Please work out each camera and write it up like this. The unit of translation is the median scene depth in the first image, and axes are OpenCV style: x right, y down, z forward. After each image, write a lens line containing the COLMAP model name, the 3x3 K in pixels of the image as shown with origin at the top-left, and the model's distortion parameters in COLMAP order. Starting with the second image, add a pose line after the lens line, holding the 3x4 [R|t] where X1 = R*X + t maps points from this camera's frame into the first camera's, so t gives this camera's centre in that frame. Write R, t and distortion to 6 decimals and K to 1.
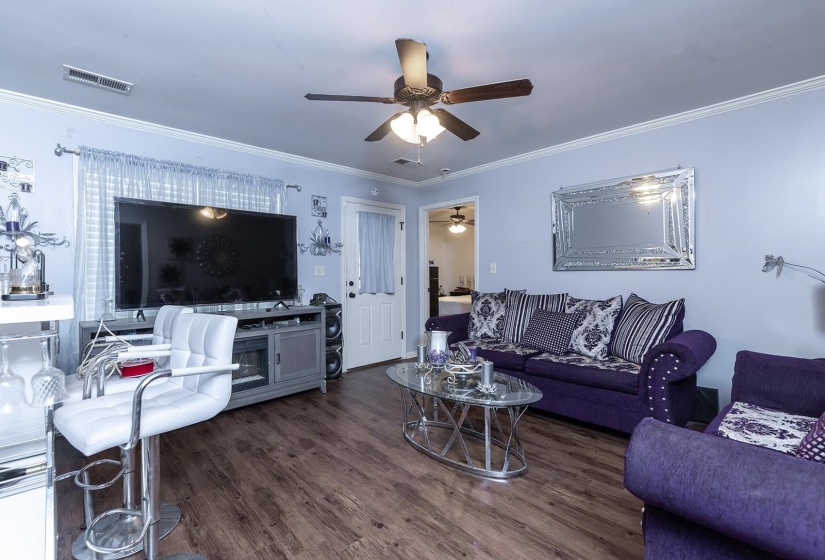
lens RADIAL K [[367.8, 0, 415.7], [0, 367.8, 261.2], [0, 0, 1]] dist [-0.000861, -0.000163]
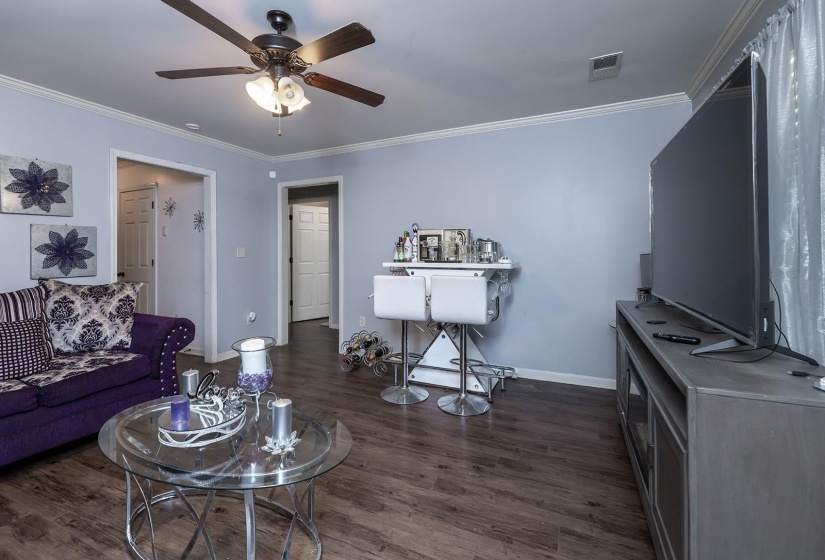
lens RADIAL K [[363.6, 0, 411.5], [0, 363.6, 249.7], [0, 0, 1]] dist [0.000702, 0.000097]
pose [[-0.931300, 0.012296, -0.364045, 0.026910], [0.030777, 0.998513, -0.045007, 0.048026], [0.362950, -0.053119, -0.930293, 1.435376]]
